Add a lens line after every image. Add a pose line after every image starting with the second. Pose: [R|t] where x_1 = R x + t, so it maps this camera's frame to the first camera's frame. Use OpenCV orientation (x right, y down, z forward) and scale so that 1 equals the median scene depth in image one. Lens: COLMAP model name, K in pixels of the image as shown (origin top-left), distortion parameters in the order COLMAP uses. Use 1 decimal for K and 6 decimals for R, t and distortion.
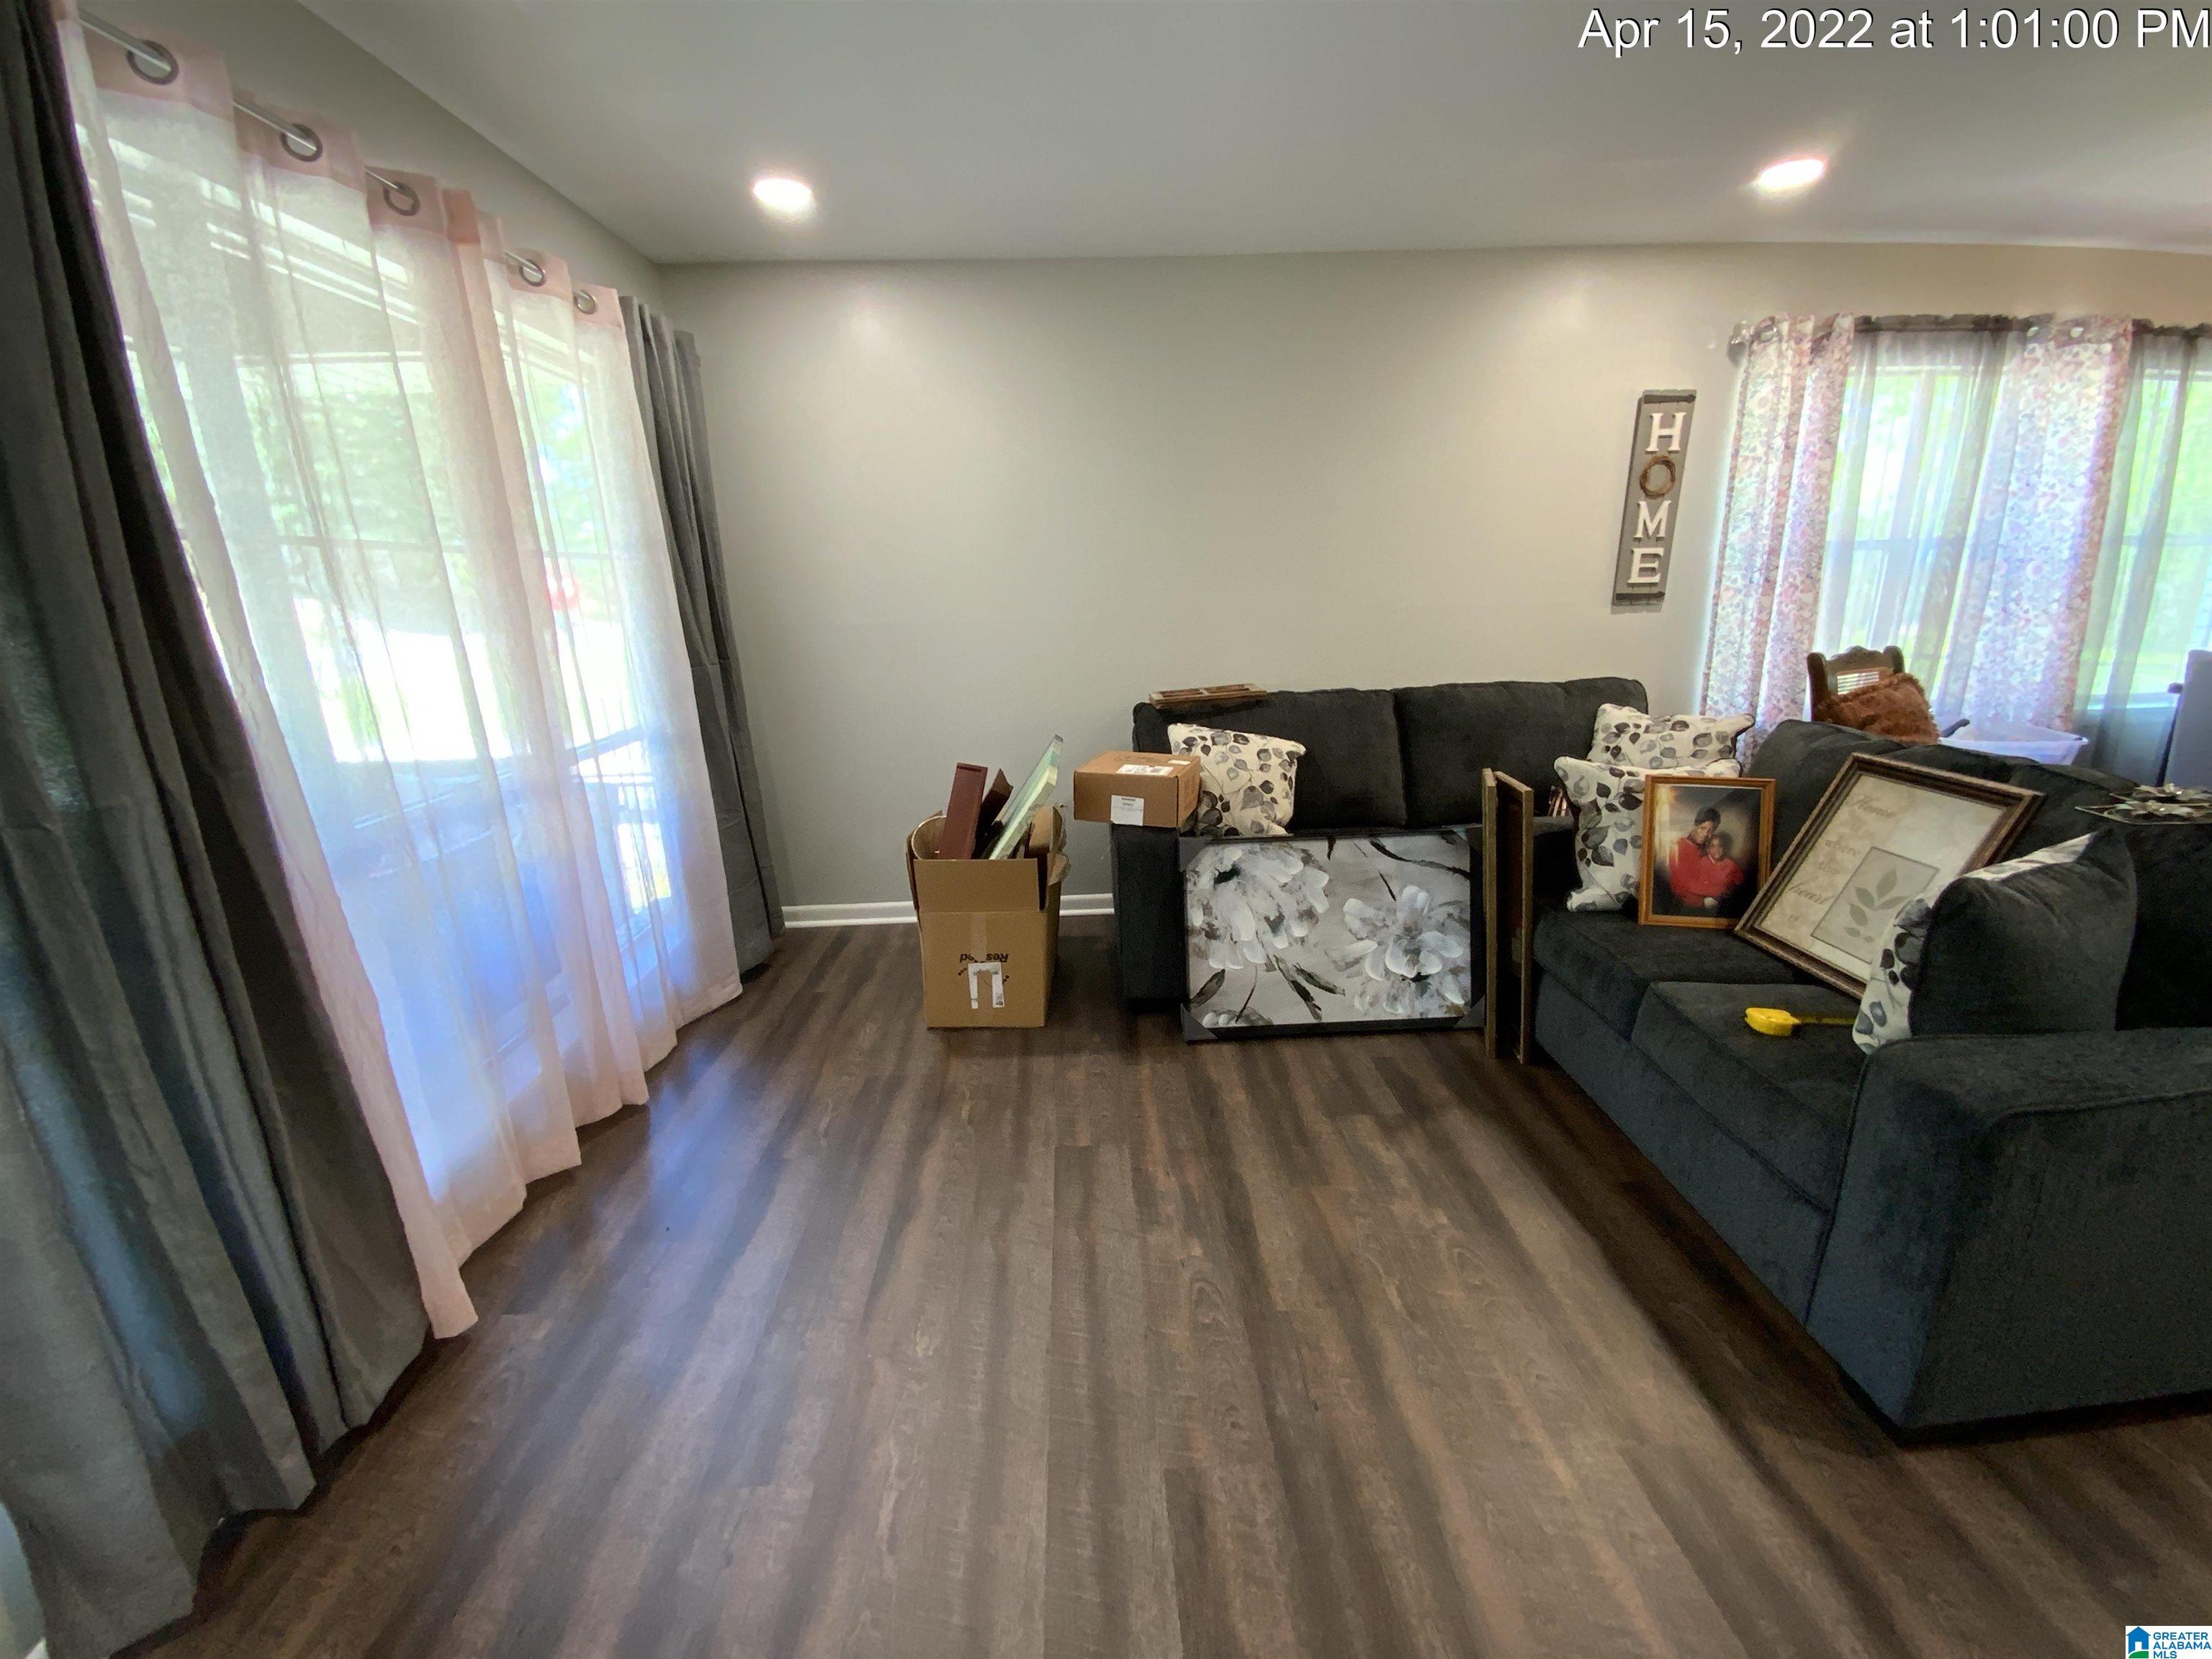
lens RADIAL K [[887.8, 0, 1103.1], [0, 887.8, 826.6], [0, 0, 1]] dist [0.003186, -0.007706]
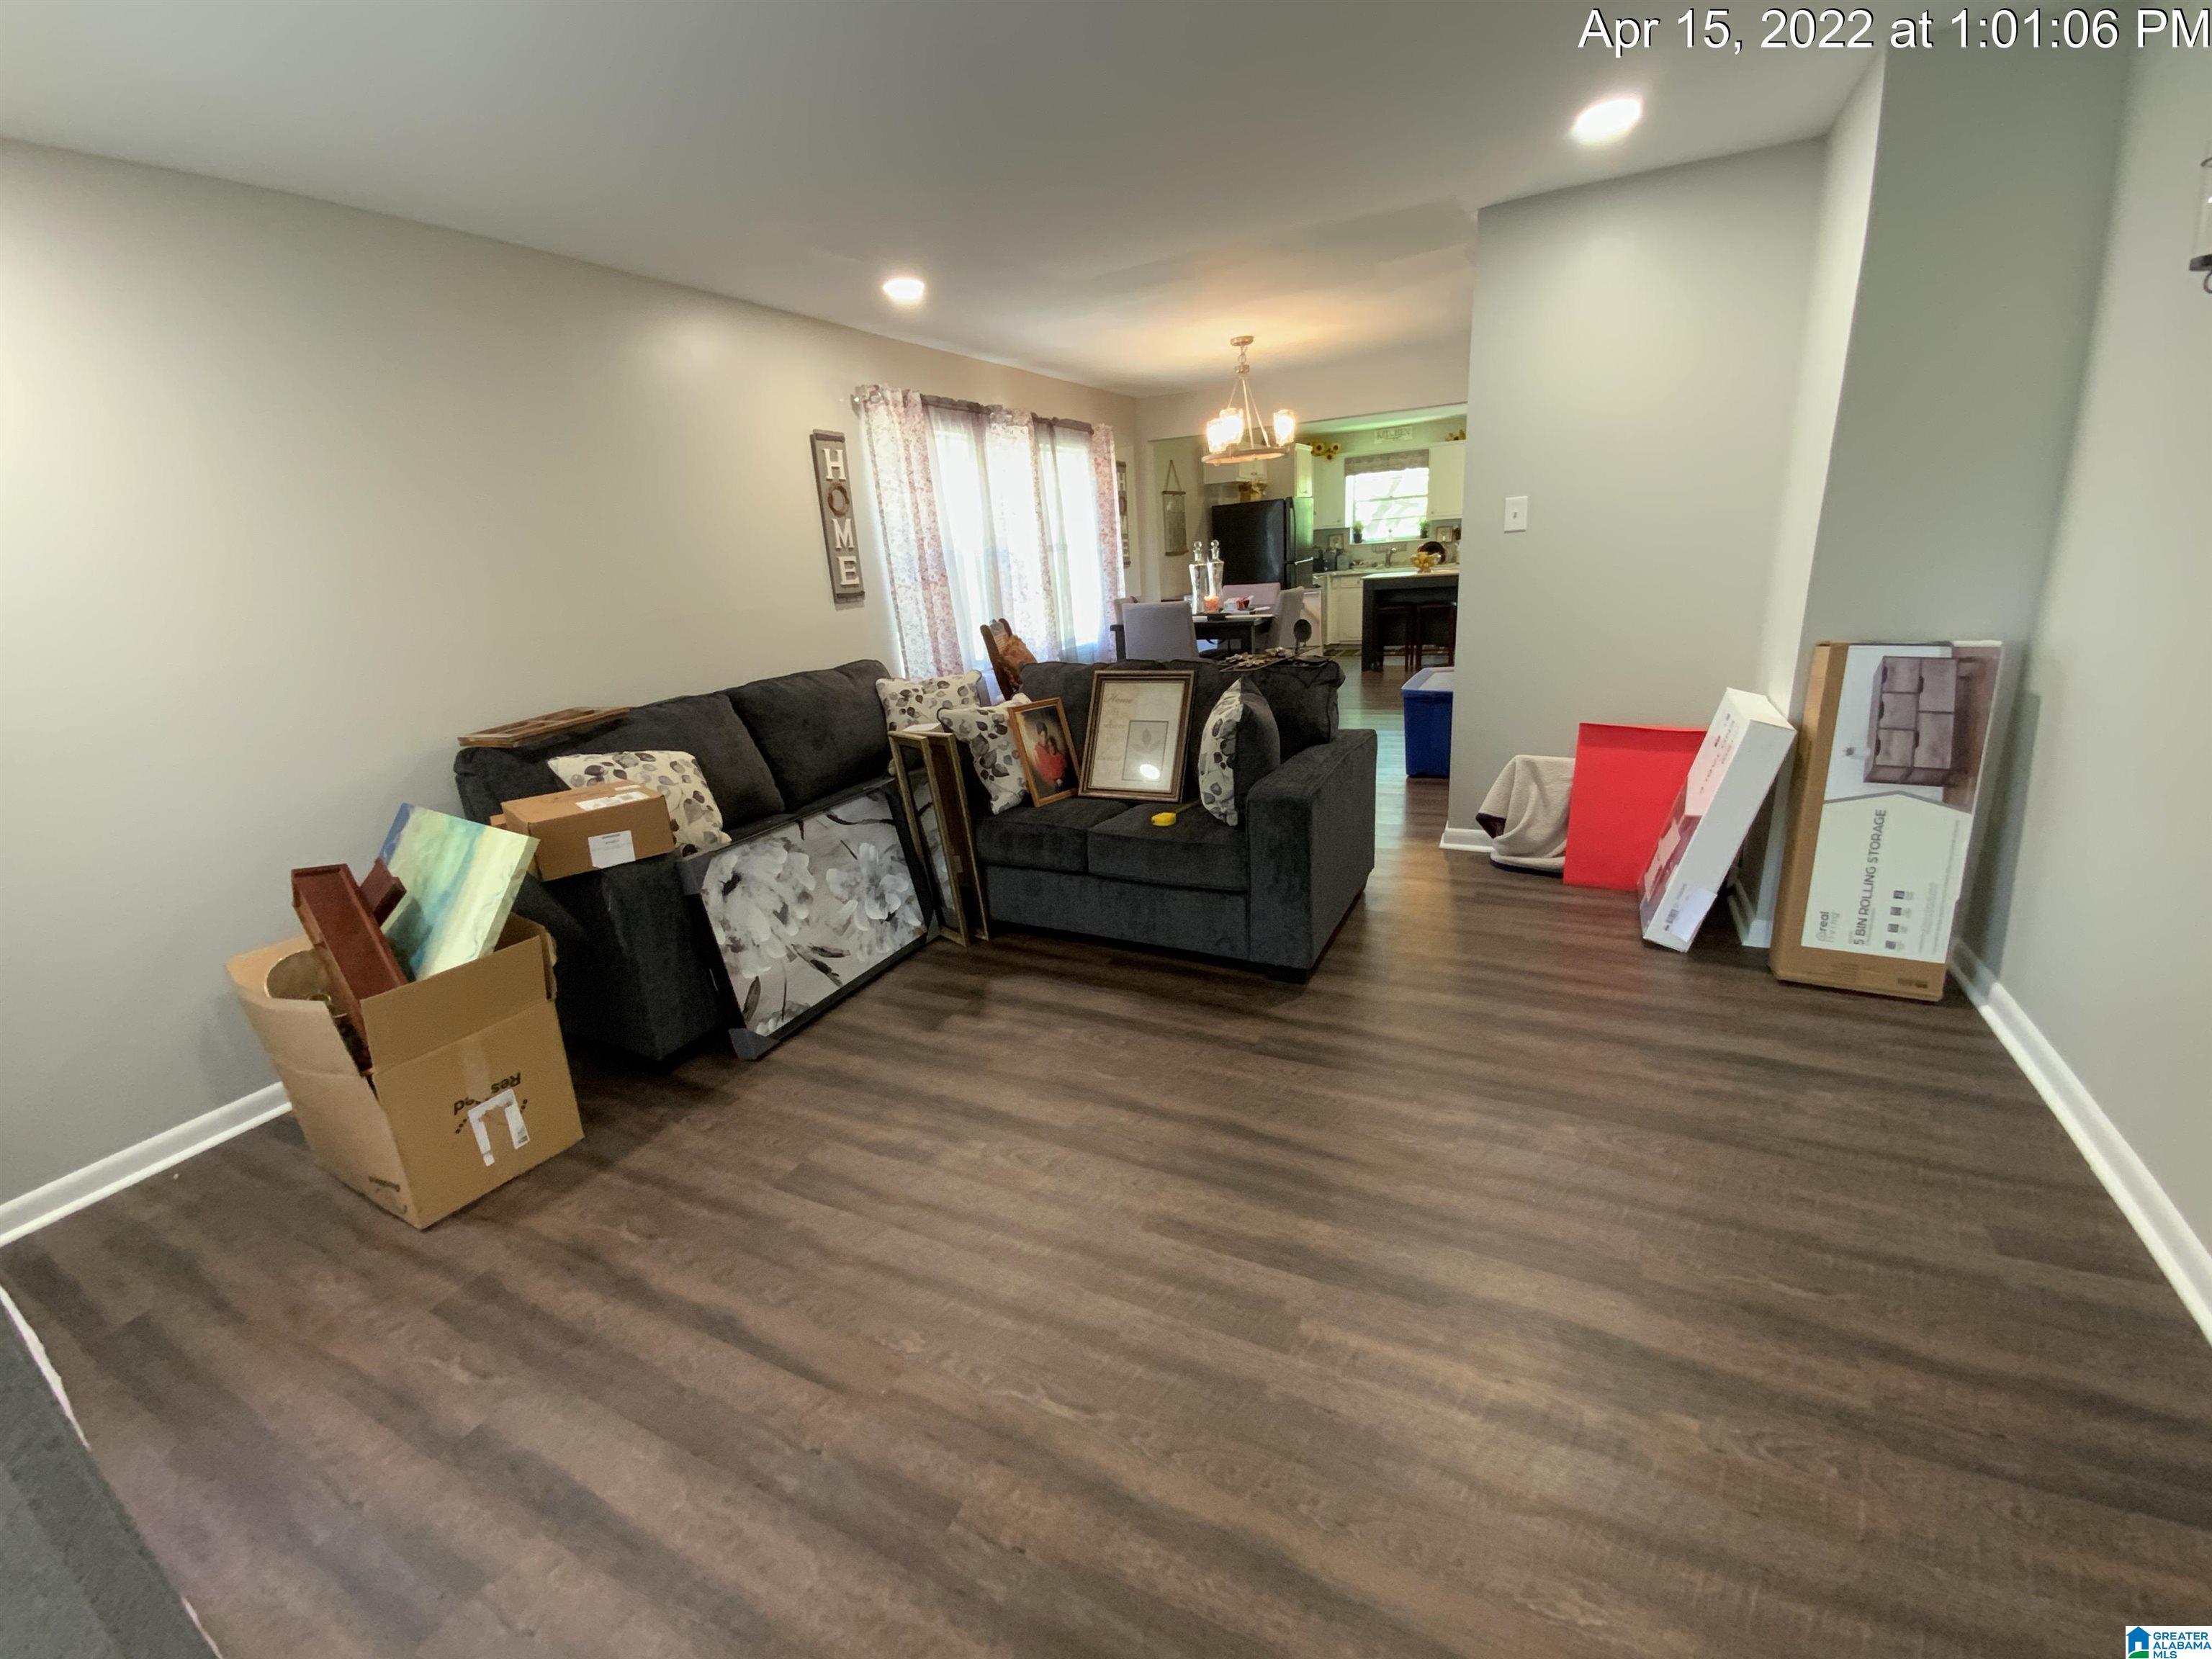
lens RADIAL K [[887.8, 0, 1119.1], [0, 887.8, 843.6], [0, 0, 1]] dist [0.003186, -0.007706]
pose [[0.454816, -0.274283, 0.847296, -0.478472], [0.283770, 0.946437, 0.154052, -0.016671], [-0.844166, 0.170372, 0.508288, 0.130433]]
